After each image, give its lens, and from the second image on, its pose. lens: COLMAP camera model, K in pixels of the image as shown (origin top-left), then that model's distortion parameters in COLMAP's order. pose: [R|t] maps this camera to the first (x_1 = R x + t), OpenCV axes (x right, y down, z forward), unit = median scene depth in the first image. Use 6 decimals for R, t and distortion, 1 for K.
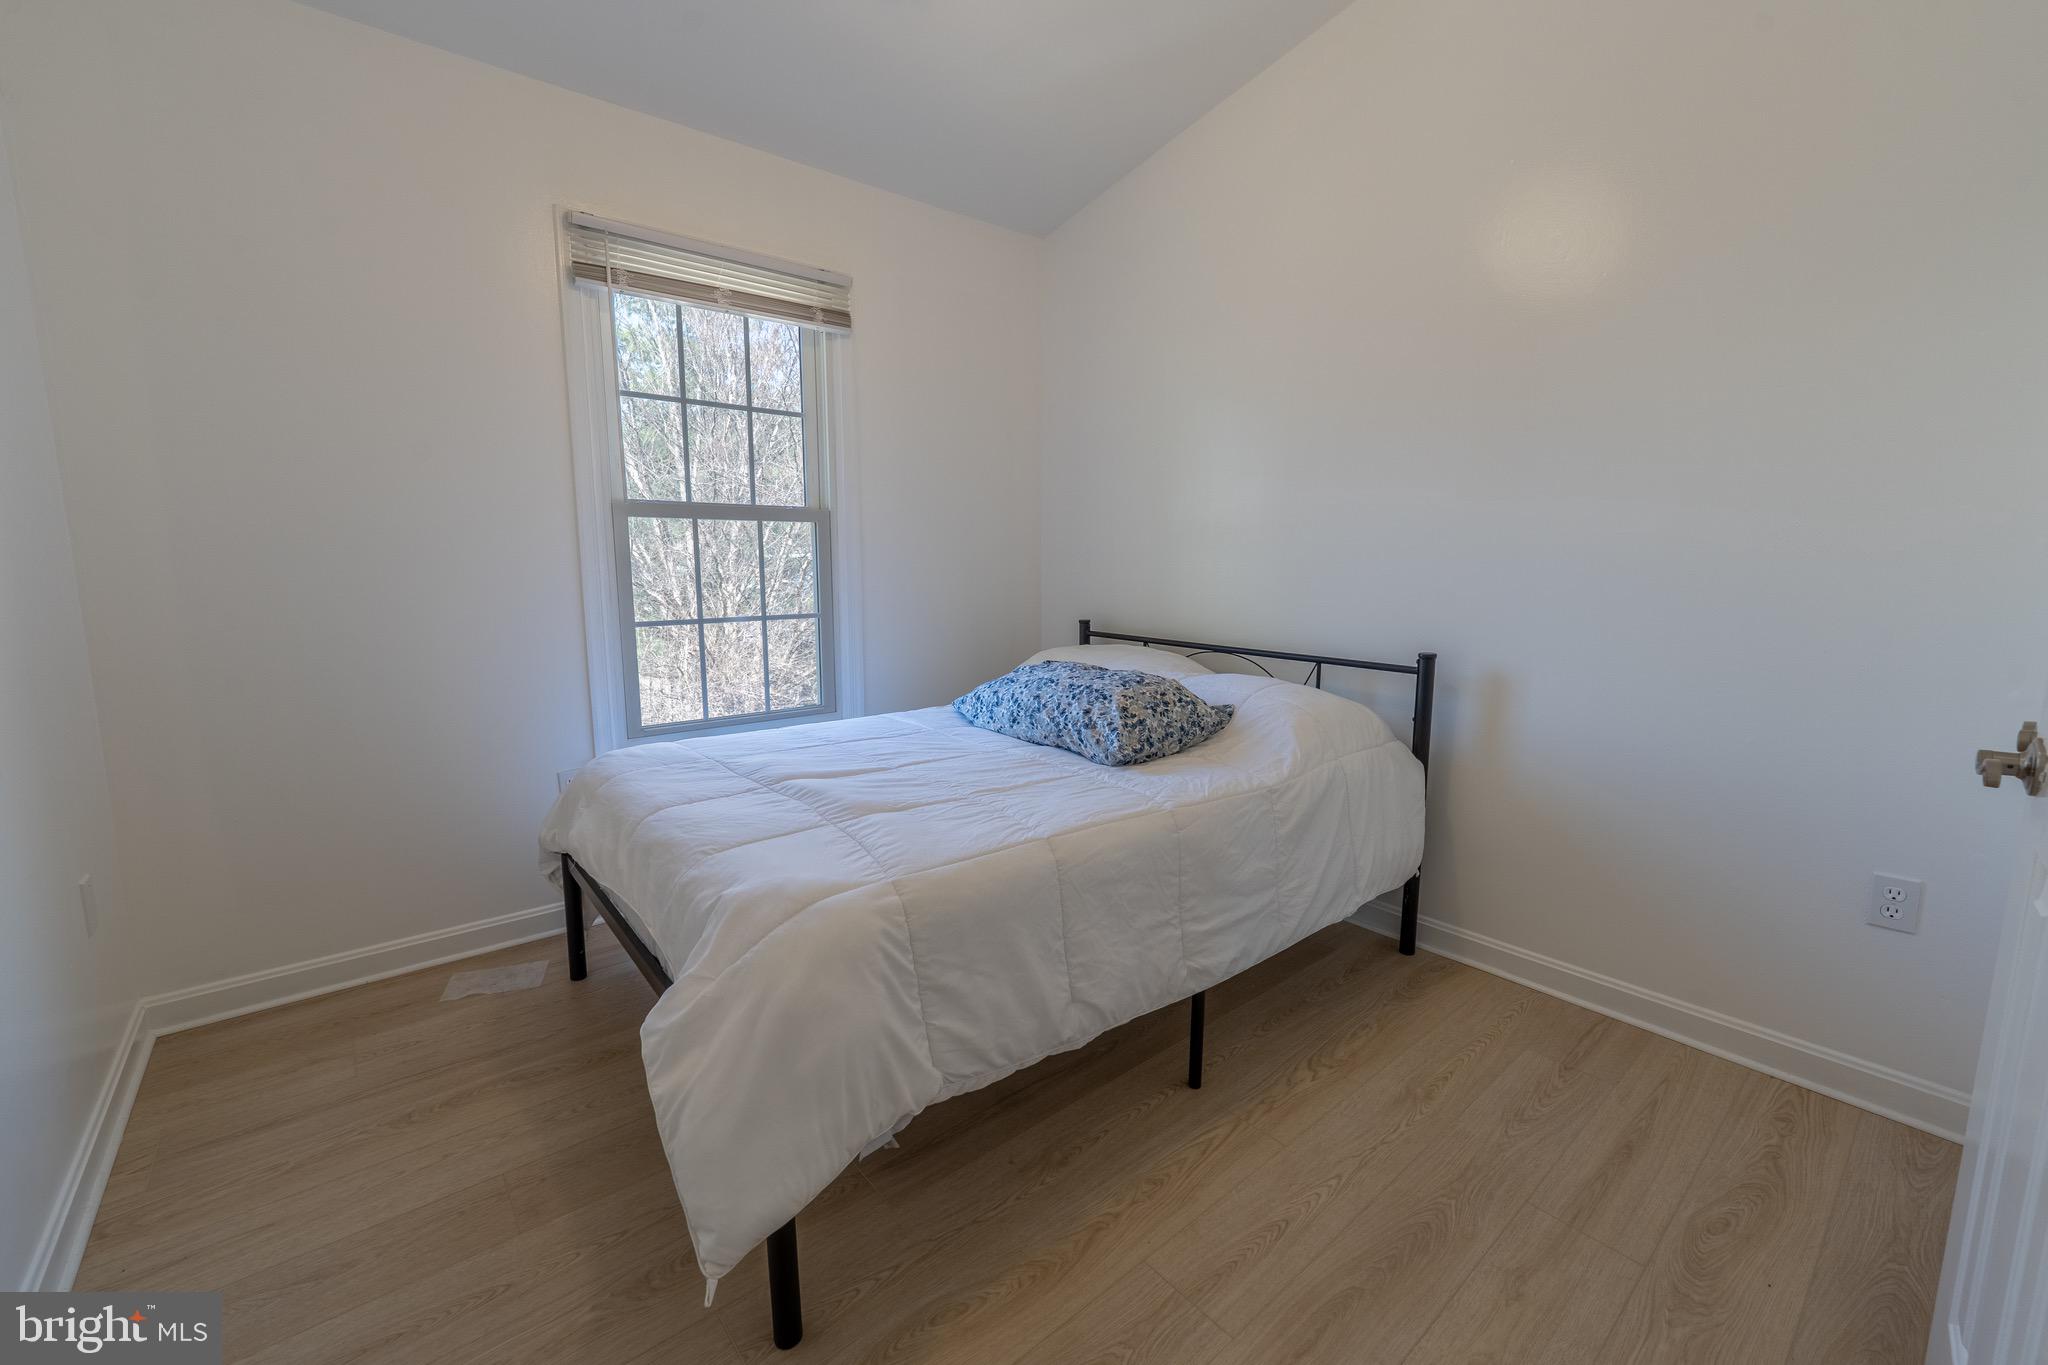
lens RADIAL K [[836.1, 0, 1015.8], [0, 836.1, 680.5], [0, 0, 1]] dist [0.000910, 0.000006]
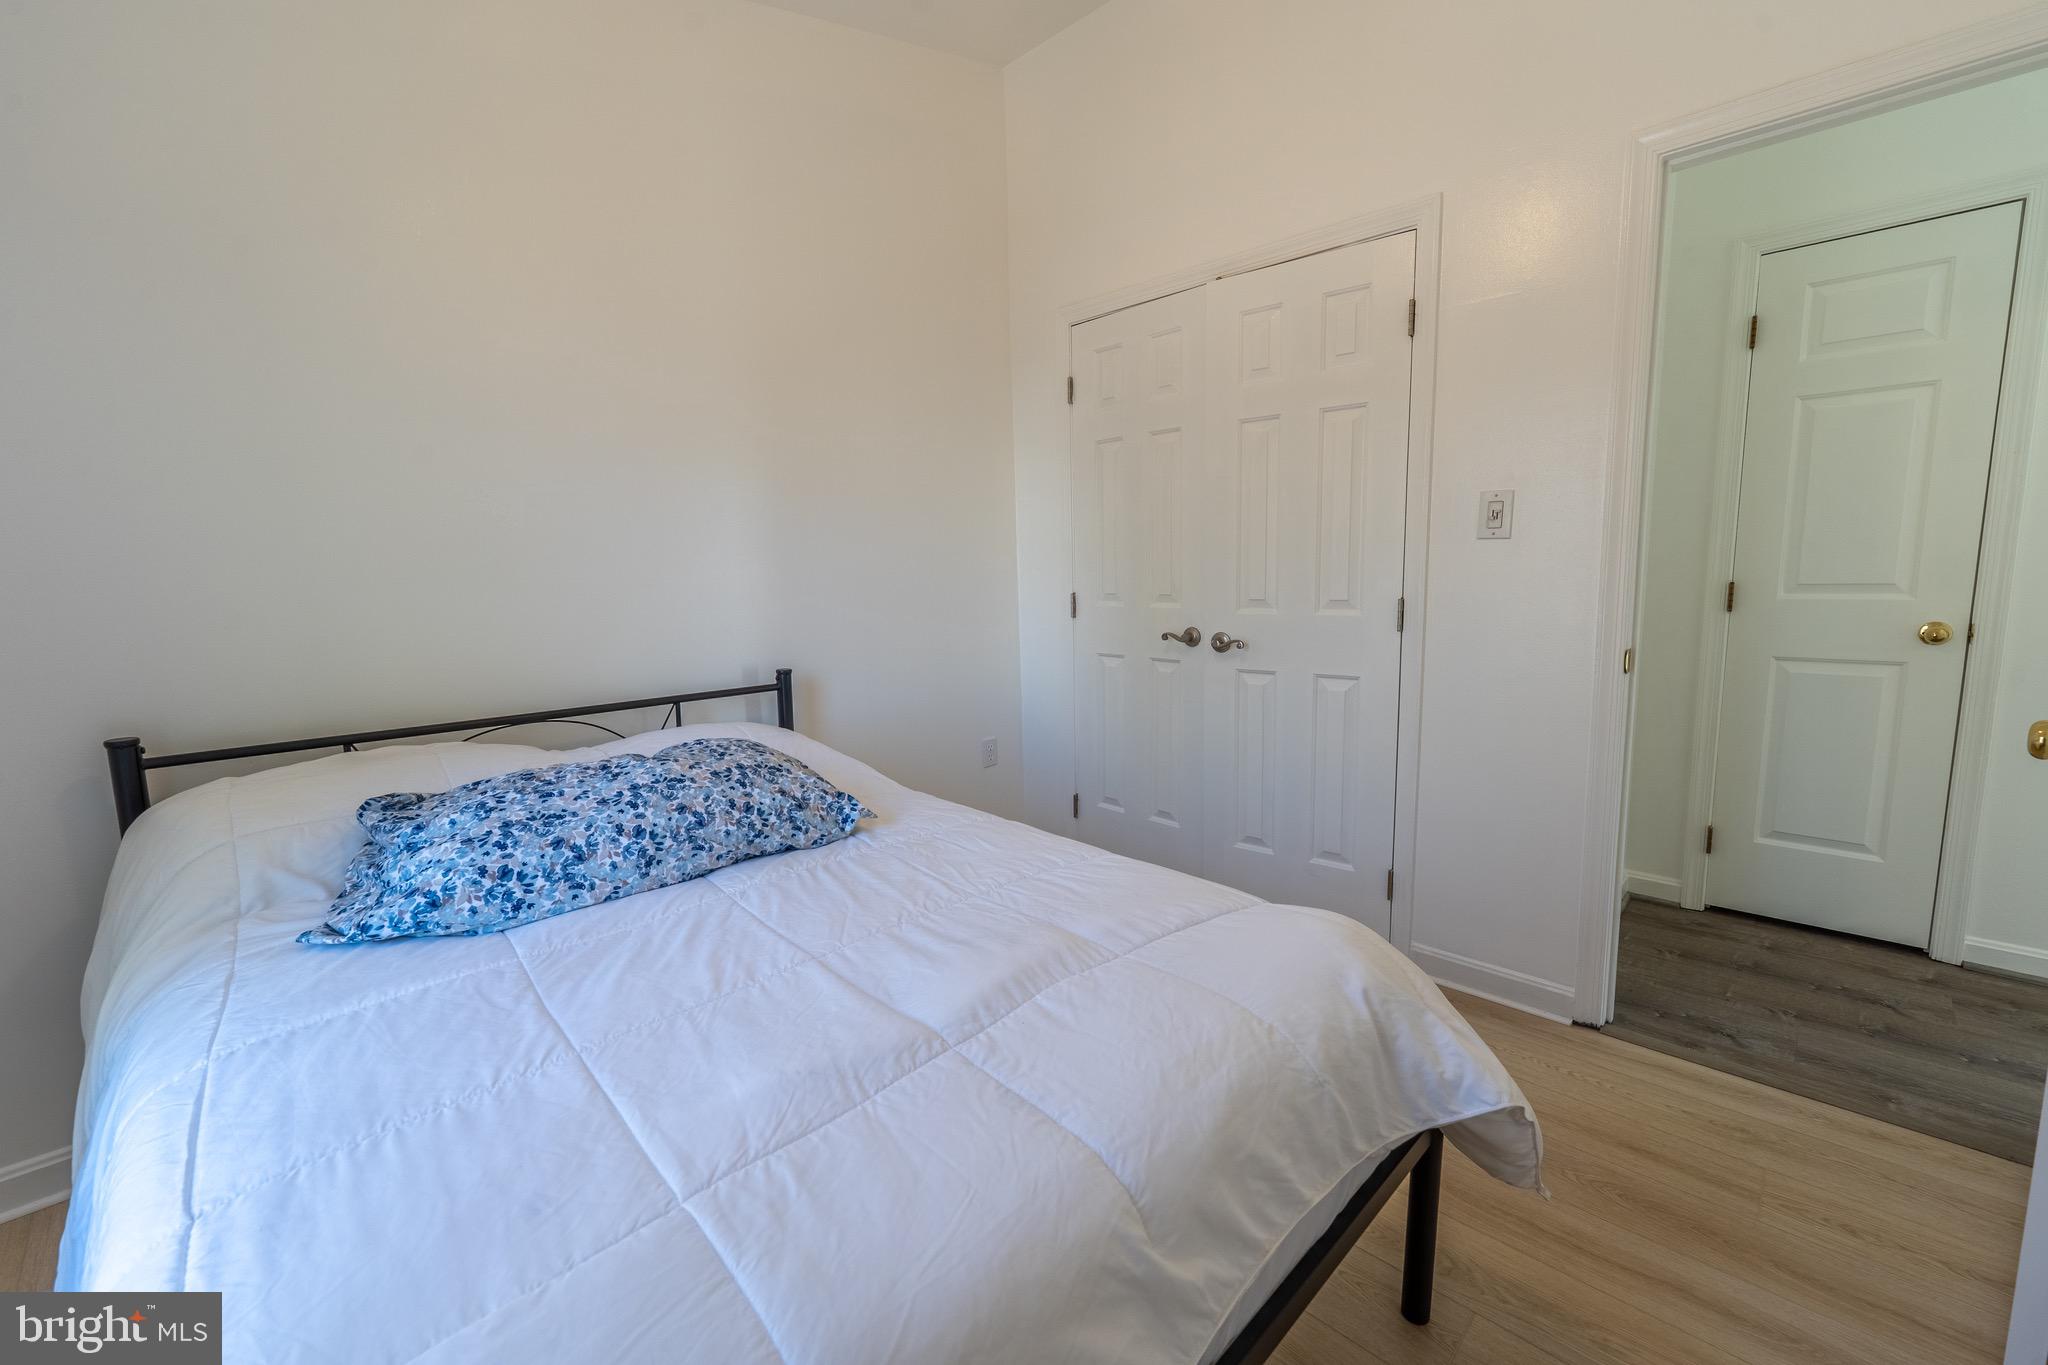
lens RADIAL K [[836.1, 0, 1015.8], [0, 836.1, 680.4], [0, 0, 1]] dist [0.000910, 0.000006]
pose [[-0.108826, -0.133328, 0.985079, -0.630441], [0.171189, 0.973646, 0.150692, -0.131201], [-0.979210, 0.185034, -0.083134, 0.784863]]
